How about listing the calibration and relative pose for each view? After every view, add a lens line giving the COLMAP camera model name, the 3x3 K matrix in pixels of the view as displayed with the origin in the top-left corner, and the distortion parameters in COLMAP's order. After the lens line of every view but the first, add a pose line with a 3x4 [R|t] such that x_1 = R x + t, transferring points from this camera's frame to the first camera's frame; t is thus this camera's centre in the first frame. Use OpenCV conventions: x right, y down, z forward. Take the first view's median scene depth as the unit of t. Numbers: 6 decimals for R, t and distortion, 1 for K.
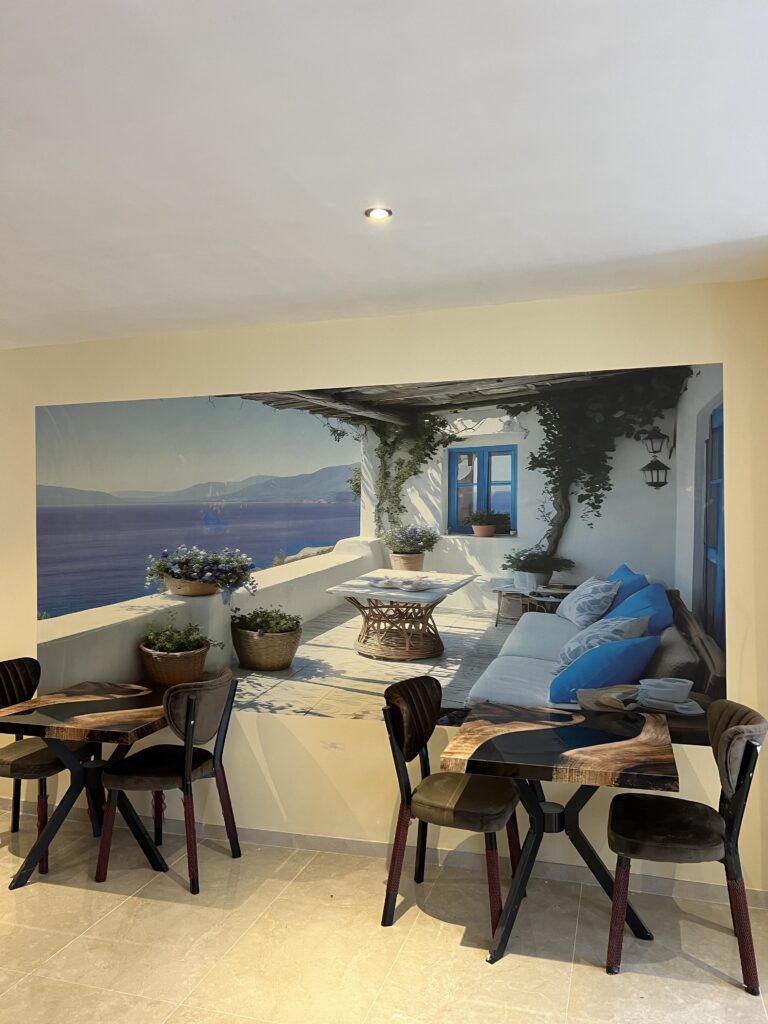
lens RADIAL K [[772.3, 0, 388.4], [0, 772.3, 511.4], [0, 0, 1]] dist [0.063979, -0.010513]
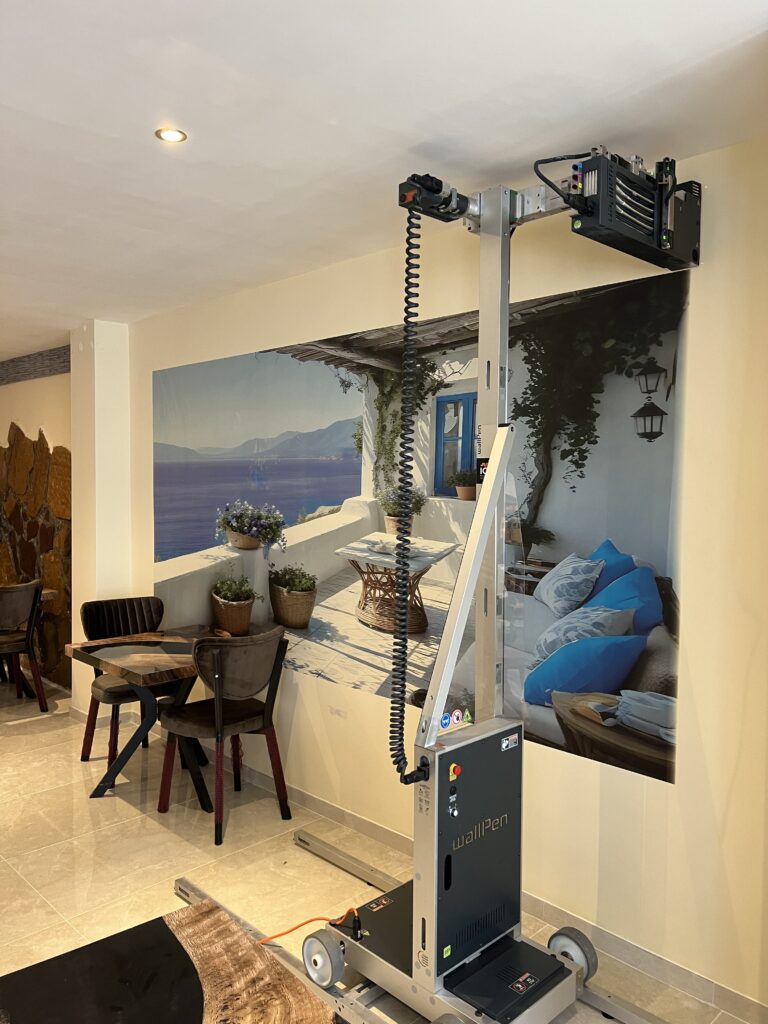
lens RADIAL K [[772.3, 0, 385.4], [0, 772.3, 515.1], [0, 0, 1]] dist [0.063979, -0.010513]
pose [[0.881596, 0.038021, -0.470470, 0.432401], [-0.010664, 0.998100, 0.060679, -0.001055], [0.471883, -0.048477, 0.880327, 0.199284]]
